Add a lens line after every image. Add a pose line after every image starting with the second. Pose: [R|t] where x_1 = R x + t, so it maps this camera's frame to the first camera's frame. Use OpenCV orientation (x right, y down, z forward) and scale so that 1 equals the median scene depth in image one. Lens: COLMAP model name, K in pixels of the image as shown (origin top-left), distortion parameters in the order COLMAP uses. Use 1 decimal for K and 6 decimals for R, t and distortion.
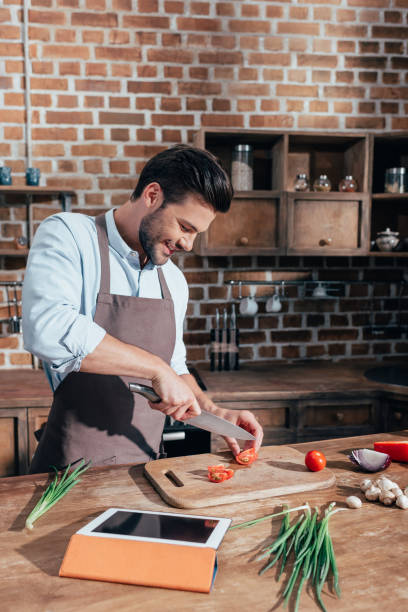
lens RADIAL K [[622.5, 0, 206.9], [0, 622.5, 309.5], [0, 0, 1]] dist [-0.002103, 0.002802]
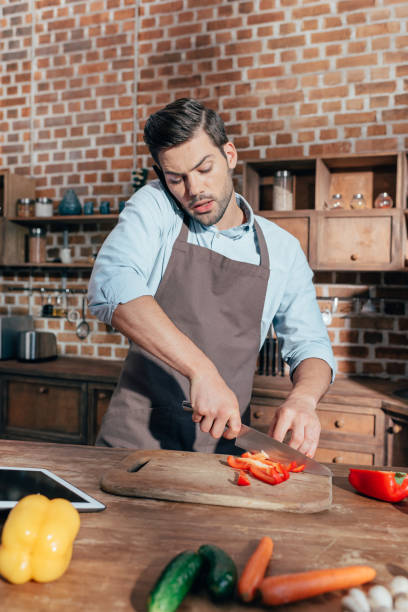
lens RADIAL K [[622.5, 0, 206.9], [0, 622.5, 309.5], [0, 0, 1]] dist [-0.002103, 0.002802]
pose [[0.866864, 0.031134, -0.497571, 0.472086], [-0.073727, 0.995080, -0.066183, 0.063068], [0.493062, 0.094056, 0.864895, -0.012086]]
